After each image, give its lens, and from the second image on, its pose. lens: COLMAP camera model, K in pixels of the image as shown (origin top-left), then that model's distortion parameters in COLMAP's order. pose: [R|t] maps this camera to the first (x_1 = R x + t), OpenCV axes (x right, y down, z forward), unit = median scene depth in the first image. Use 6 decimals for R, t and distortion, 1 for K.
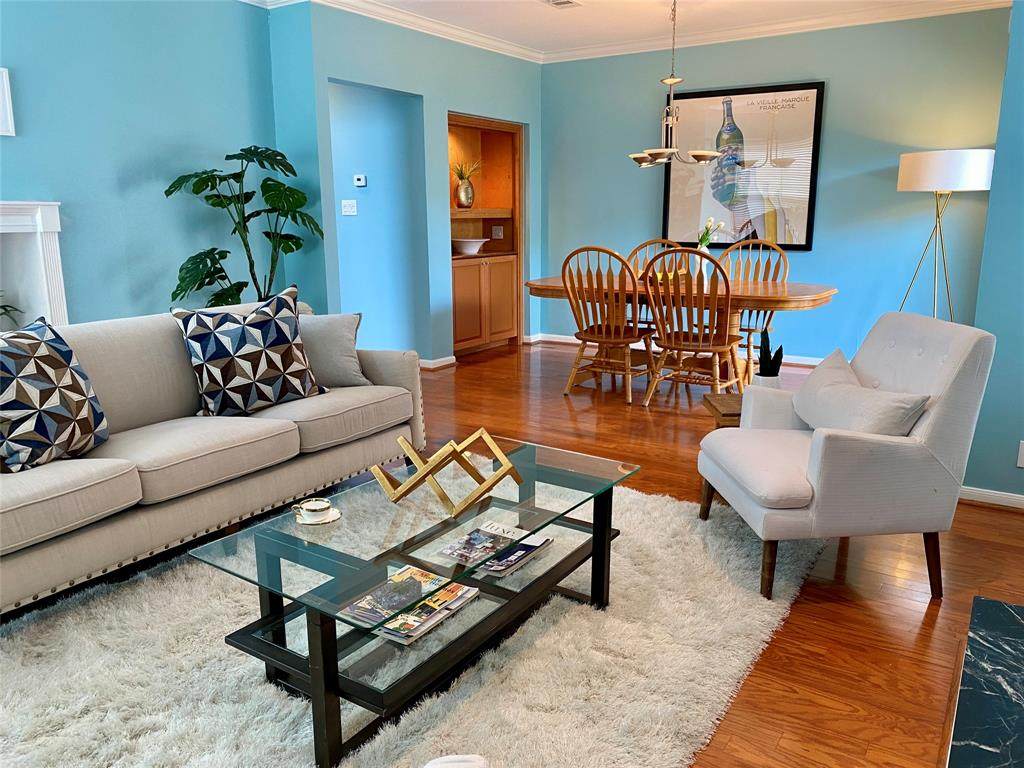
lens RADIAL K [[767.9, 0, 512.0], [0, 767.9, 384.0], [0, 0, 1]] dist [0.074318, -0.122565]
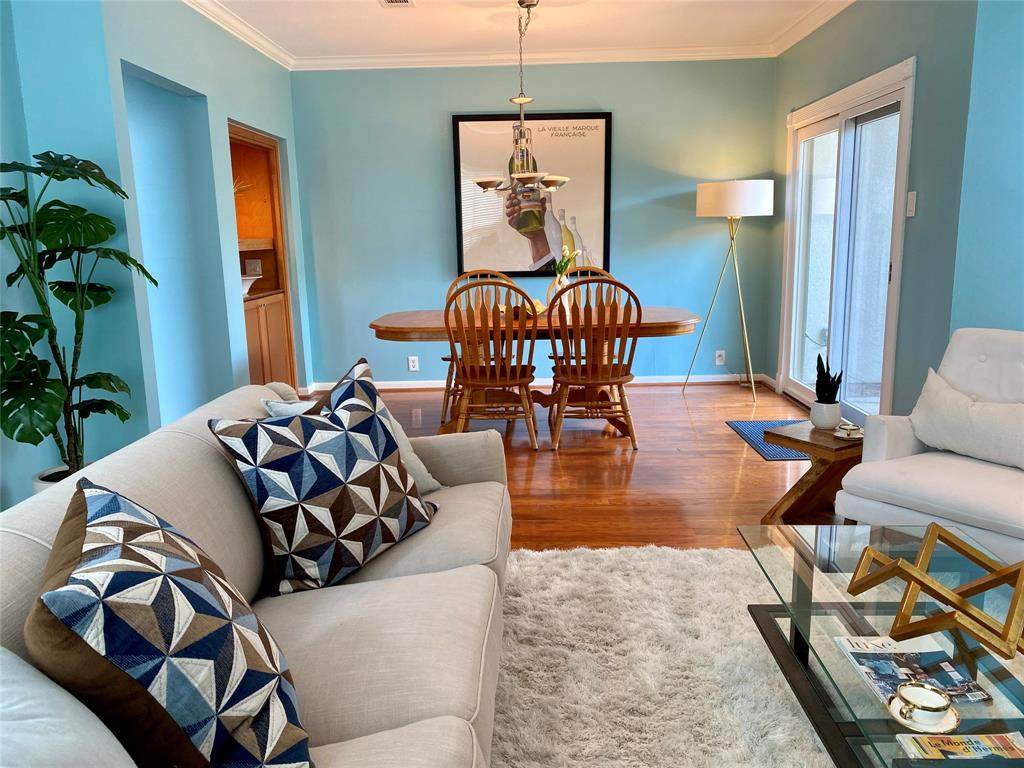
lens RADIAL K [[767.9, 0, 512.0], [0, 767.9, 384.0], [0, 0, 1]] dist [0.074318, -0.122565]
pose [[0.849698, -0.117442, 0.514024, -0.318366], [0.134624, 0.990889, 0.003856, -0.056891], [-0.509794, 0.065923, 0.857767, 0.226152]]
